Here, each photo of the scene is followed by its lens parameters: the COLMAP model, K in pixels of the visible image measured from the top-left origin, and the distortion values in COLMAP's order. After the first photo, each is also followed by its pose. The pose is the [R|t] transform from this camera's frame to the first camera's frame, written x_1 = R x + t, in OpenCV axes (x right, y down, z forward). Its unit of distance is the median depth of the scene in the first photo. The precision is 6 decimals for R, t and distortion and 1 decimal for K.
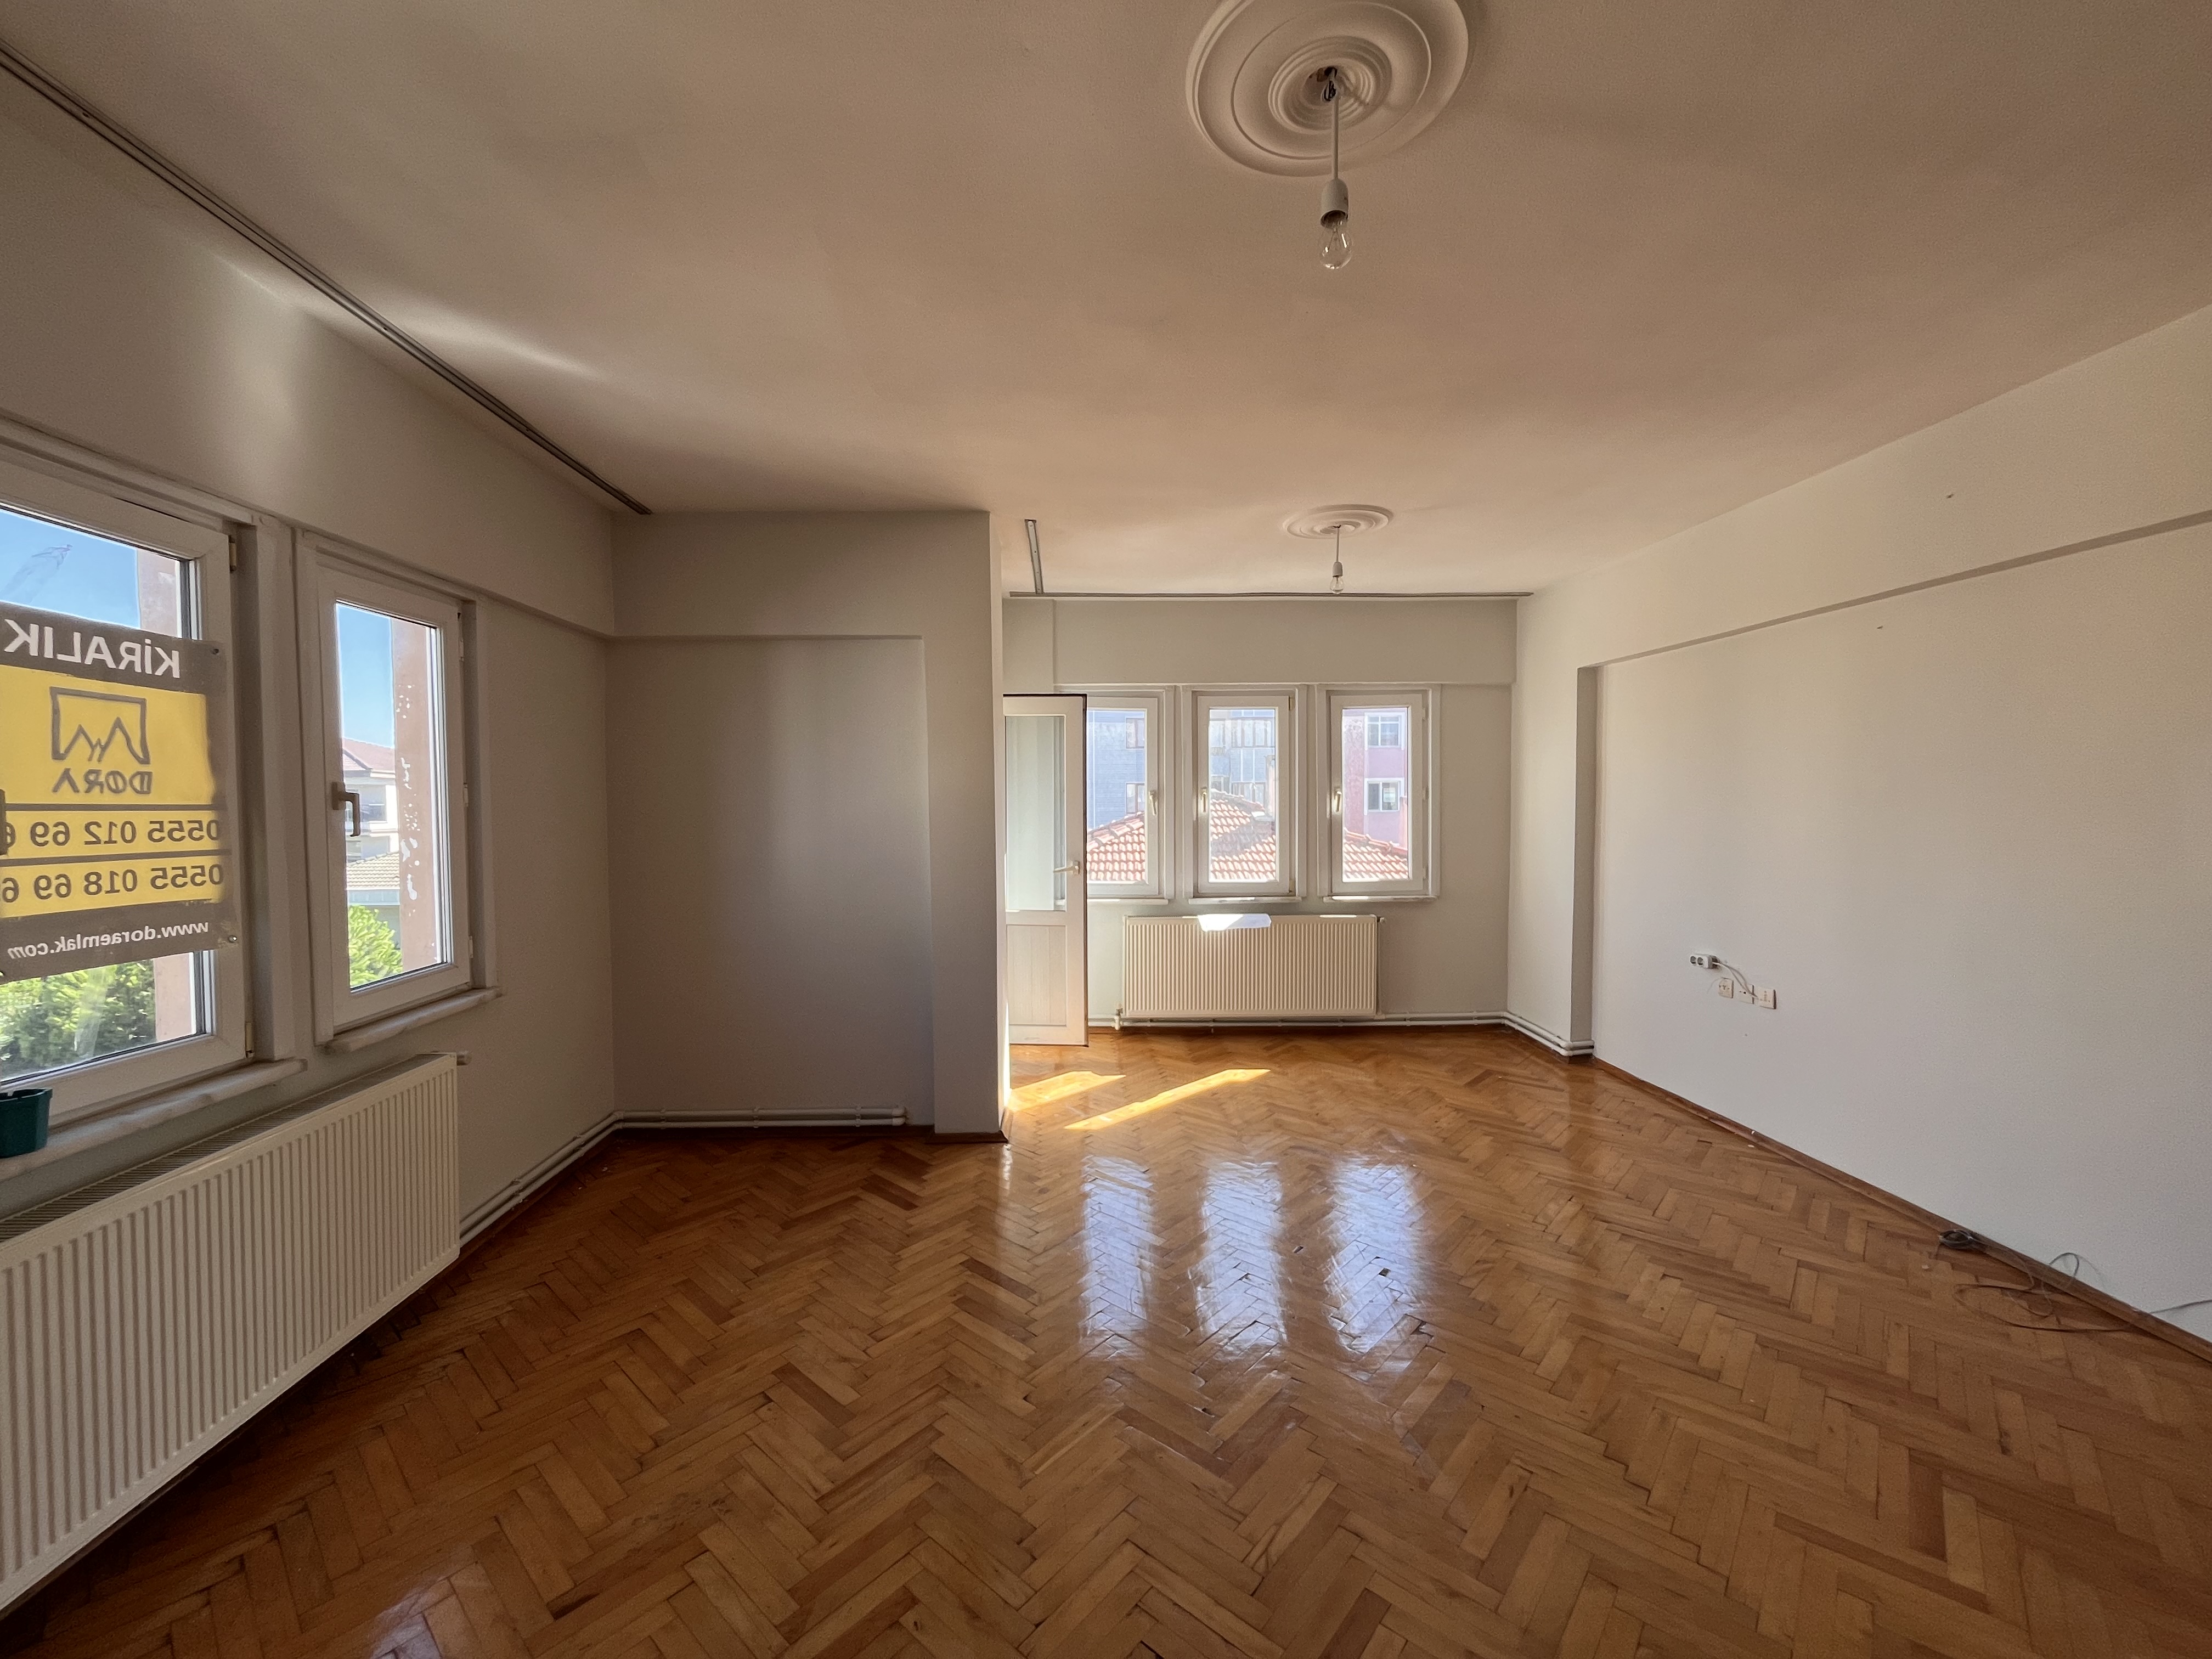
lens RADIAL K [[898.5, 0, 1100.9], [0, 898.5, 831.5], [0, 0, 1]] dist [-0.002948, -0.000458]
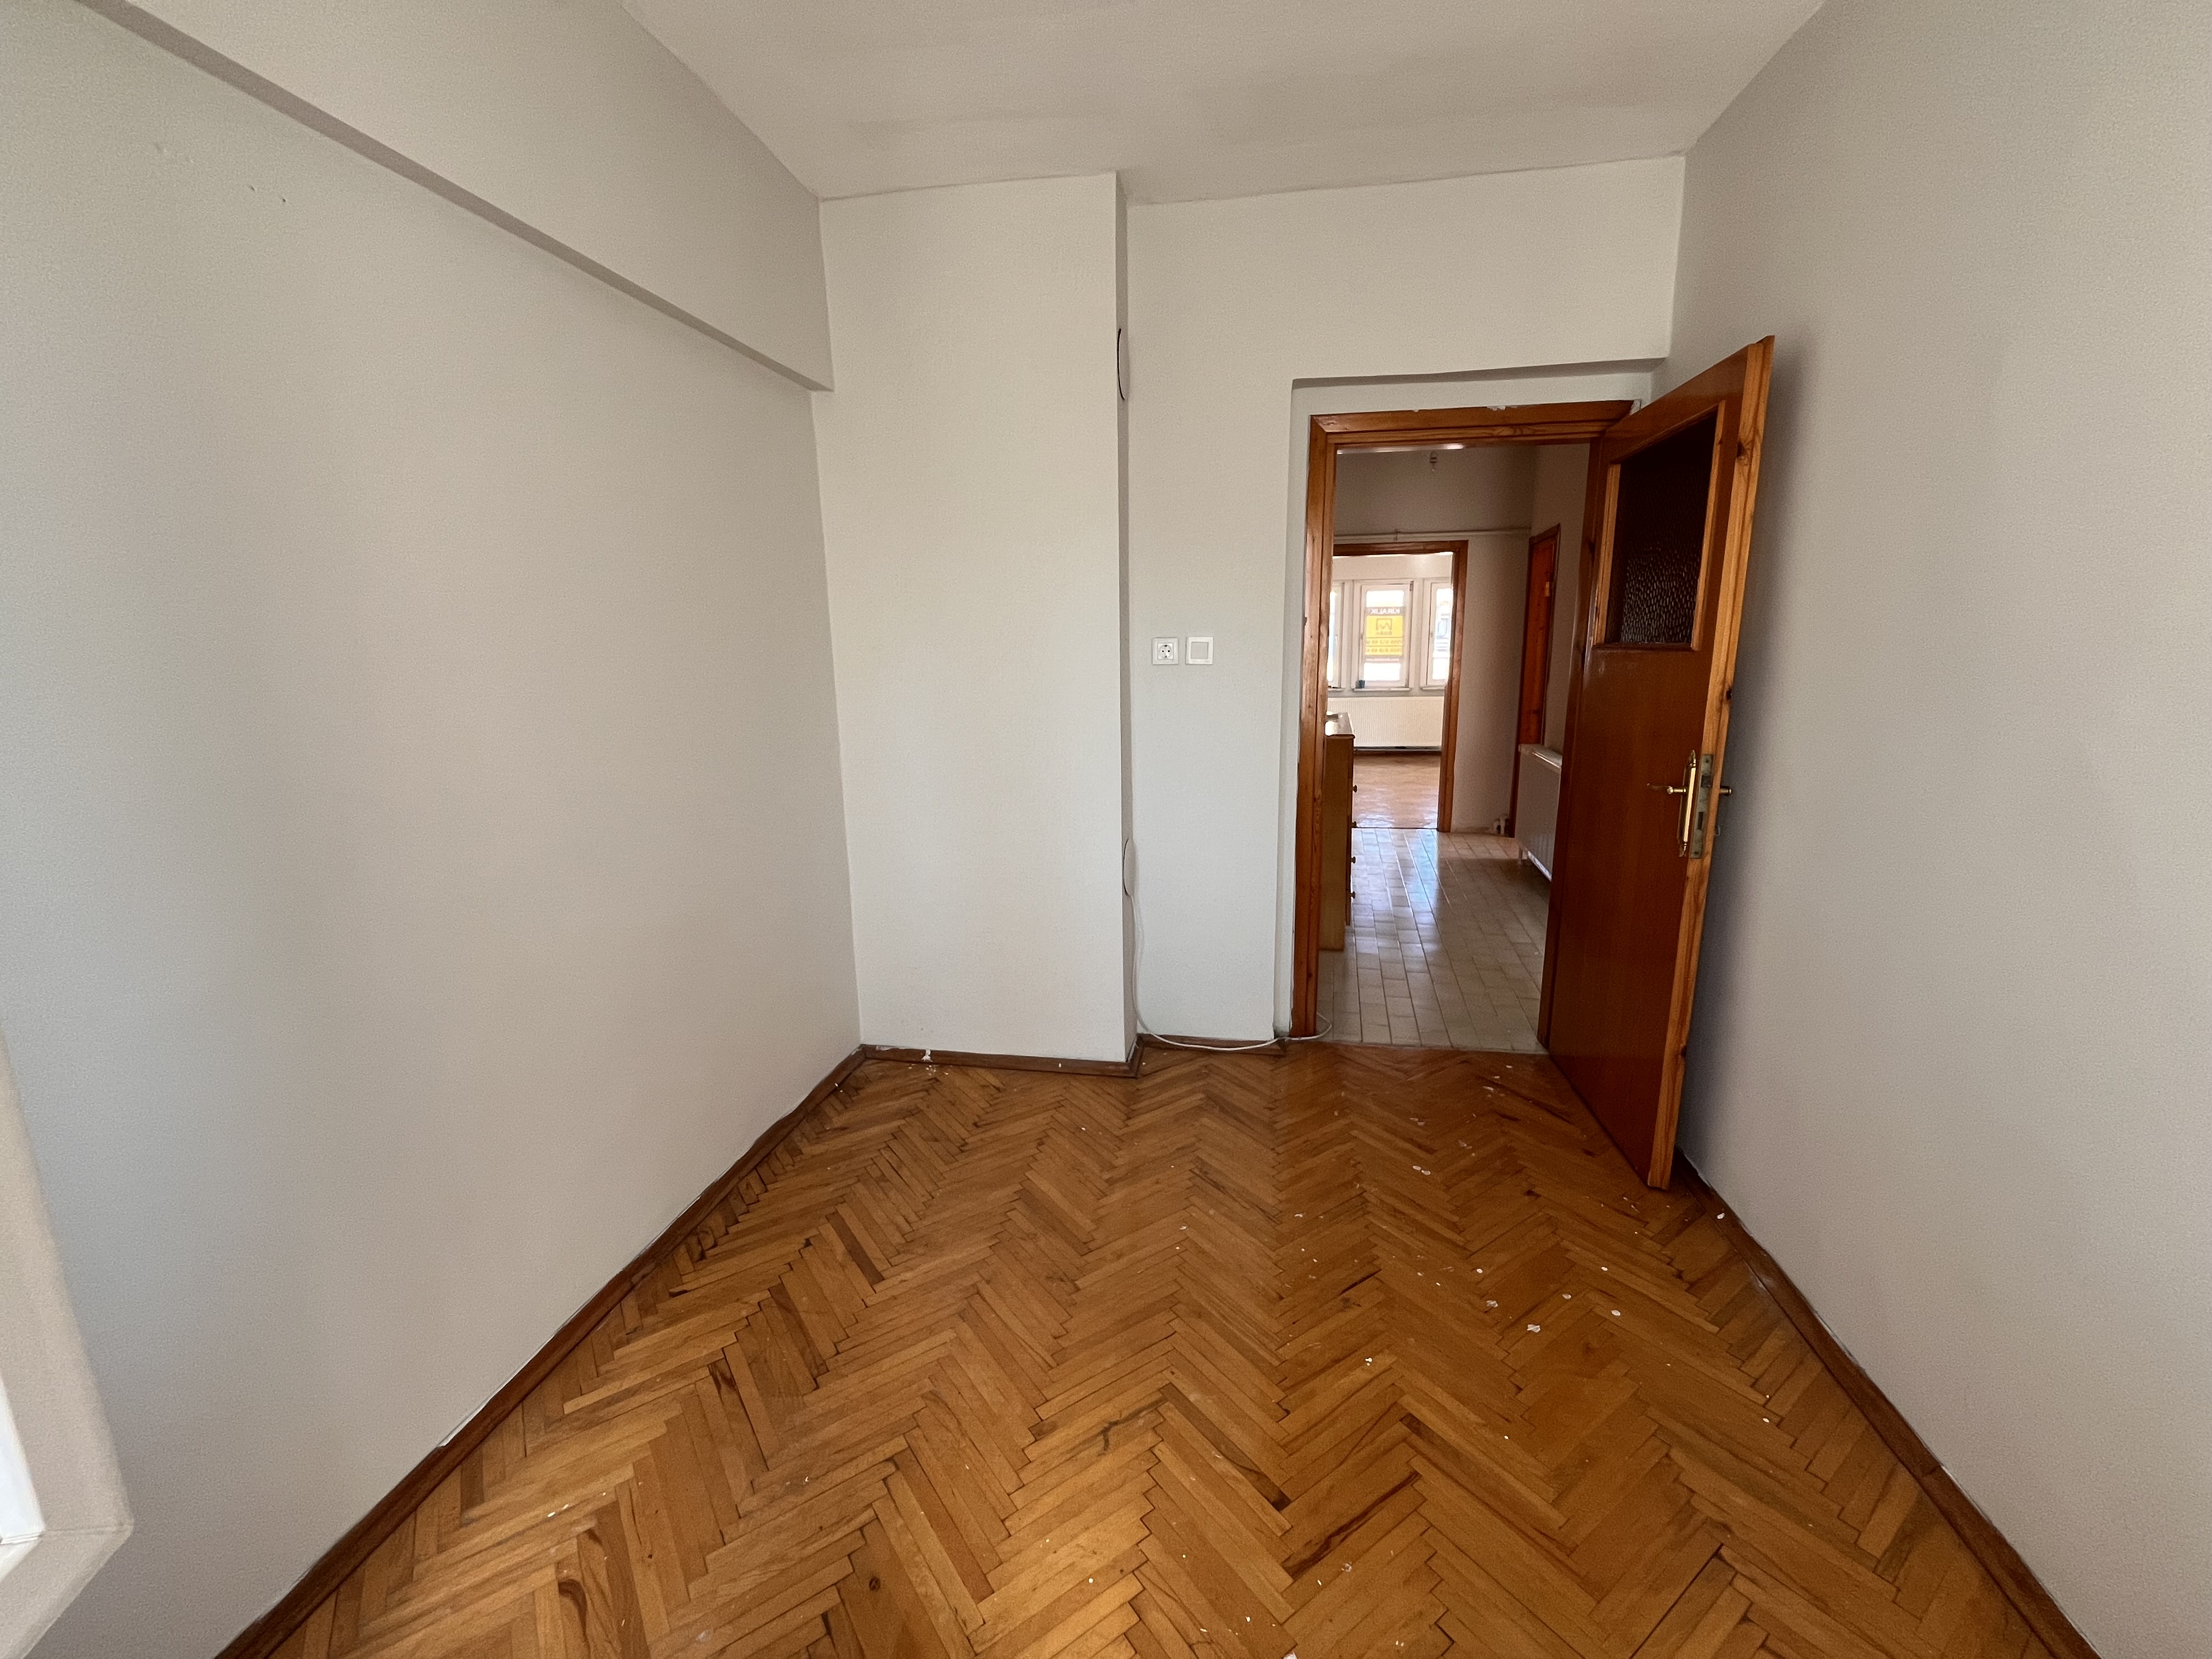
lens RADIAL K [[898.5, 0, 1100.9], [0, 898.5, 831.5], [0, 0, 1]] dist [-0.002948, -0.000458]
pose [[-0.221821, 0.201960, -0.953943, 4.767749], [-0.013708, 0.977573, 0.210151, 0.004112], [0.974991, 0.059692, -0.214078, 0.454524]]
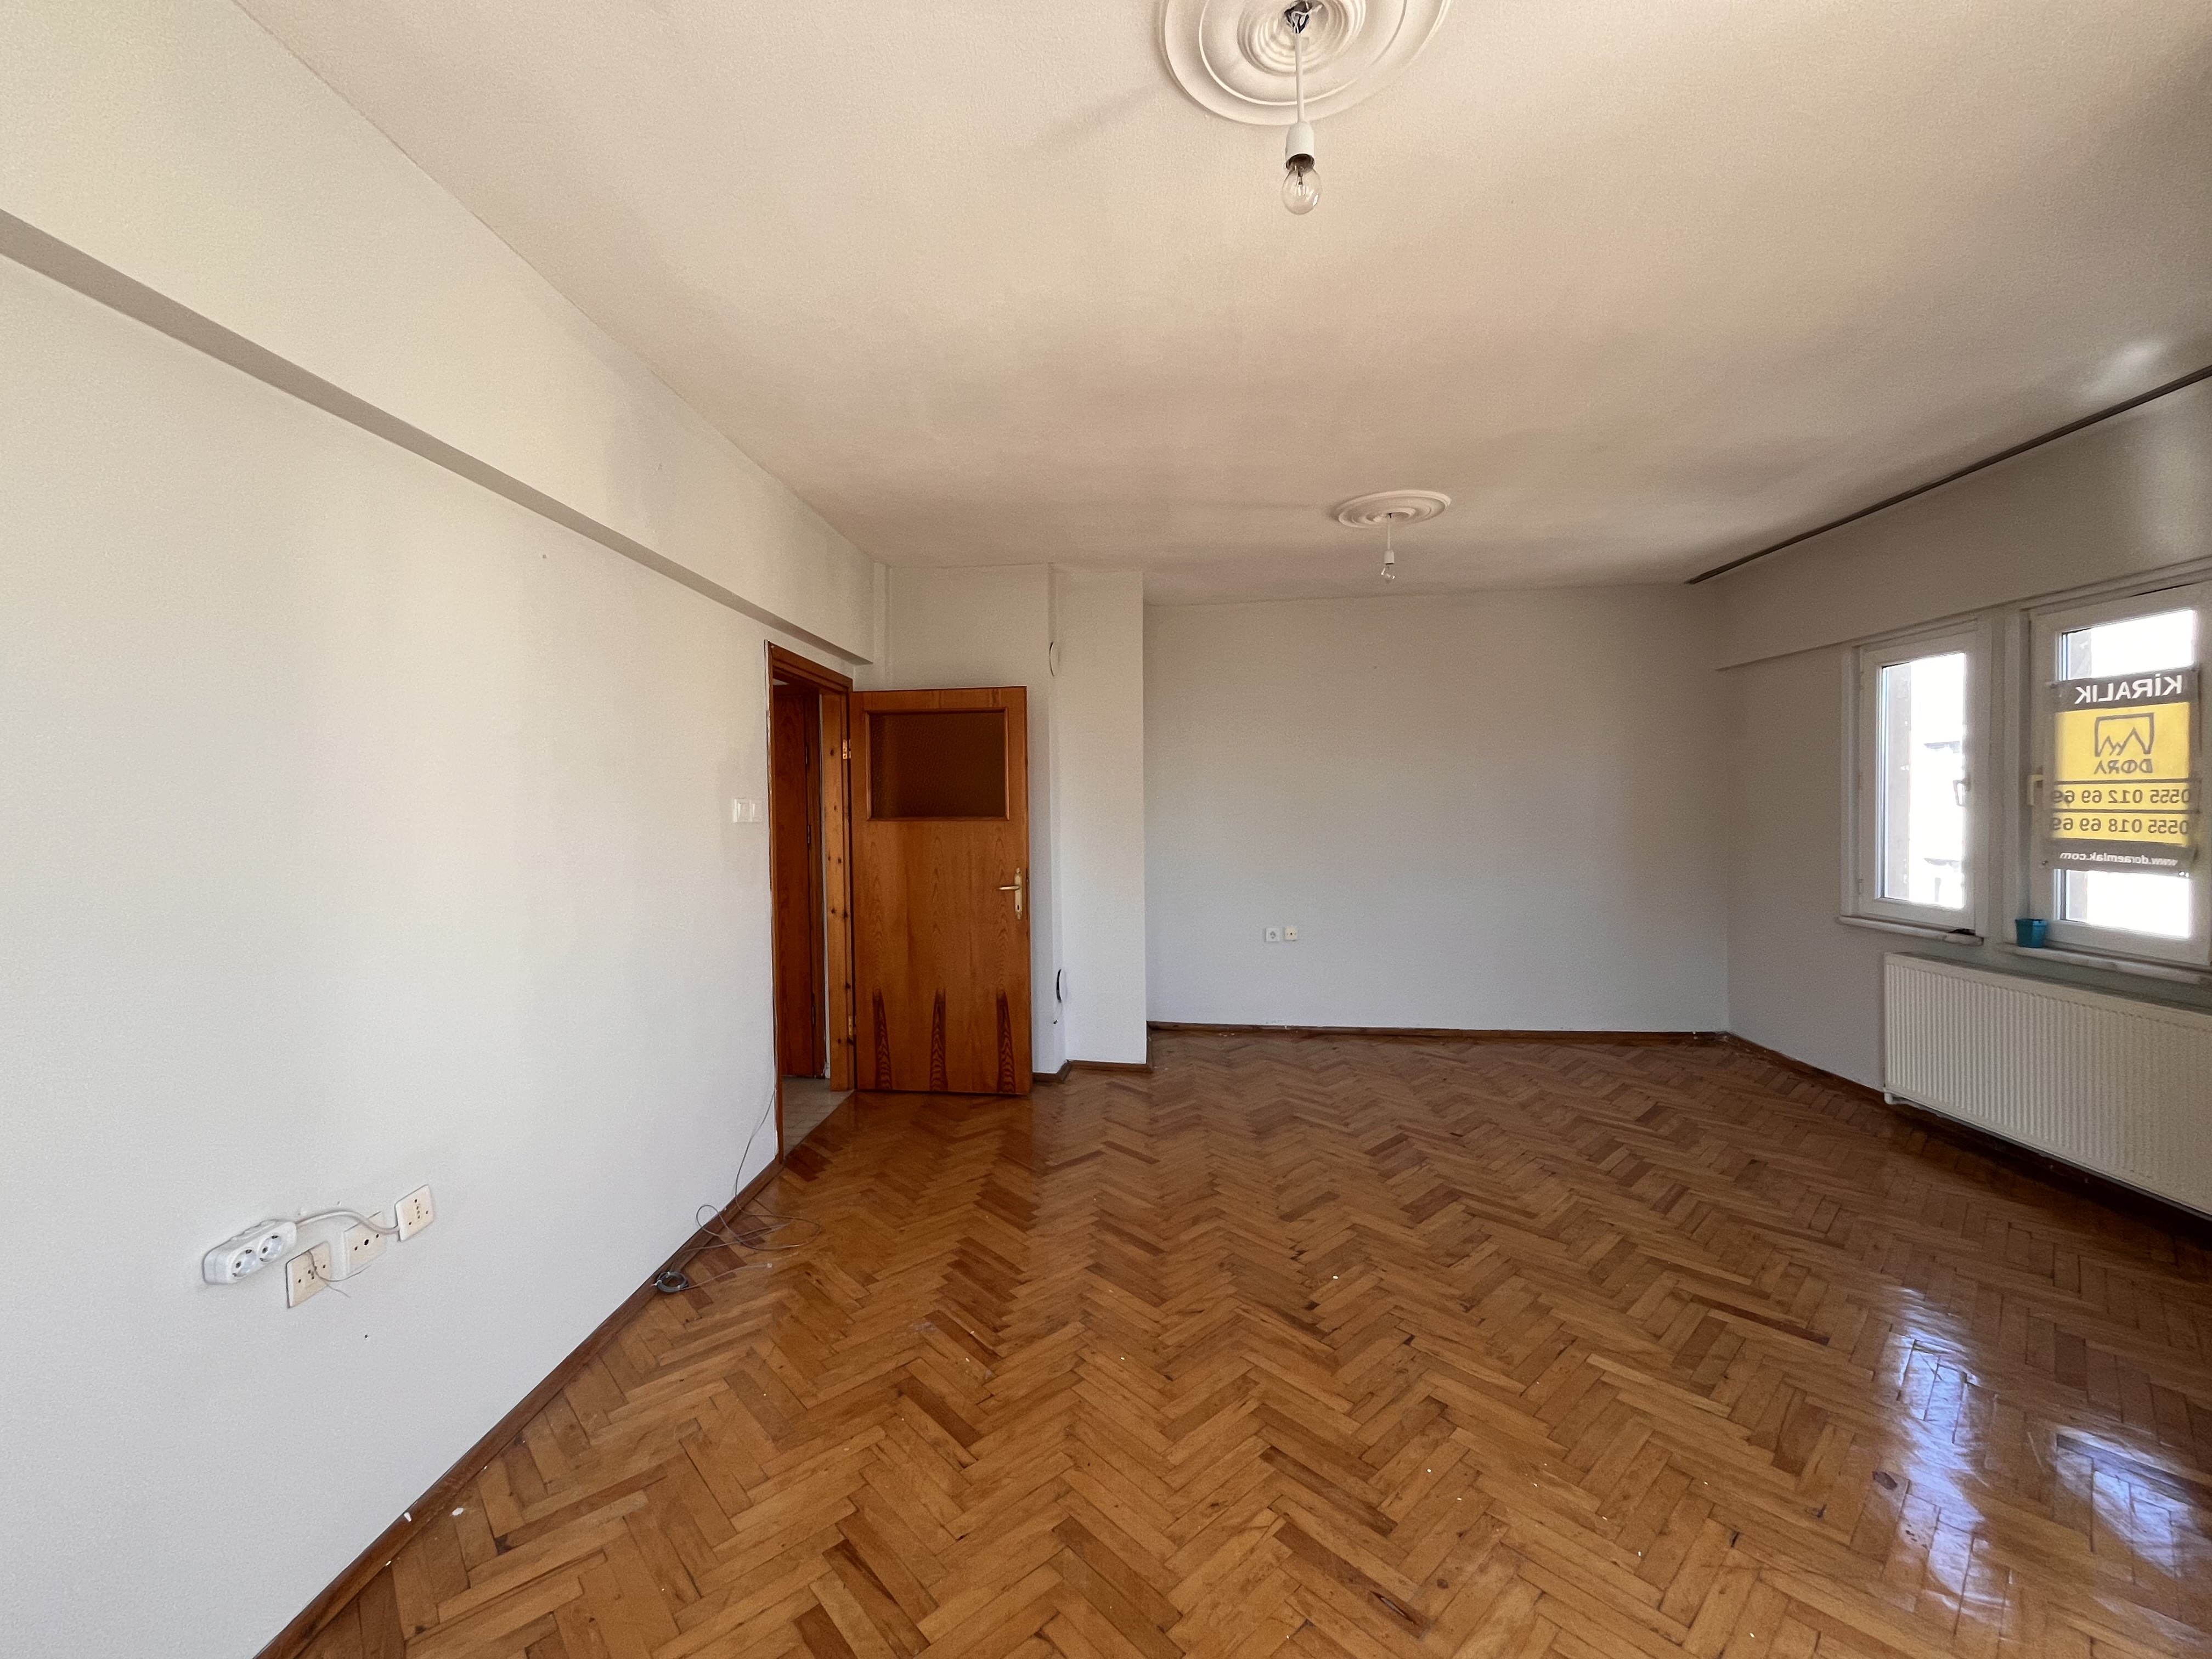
lens RADIAL K [[895.8, 0, 1102.0], [0, 895.8, 833.6], [0, 0, 1]] dist [0.000083, -0.000687]
pose [[-0.994469, 0.017143, 0.103620, 0.576278], [0.023526, 0.997879, 0.060691, -0.068716], [-0.102360, 0.062793, -0.992764, 2.571686]]
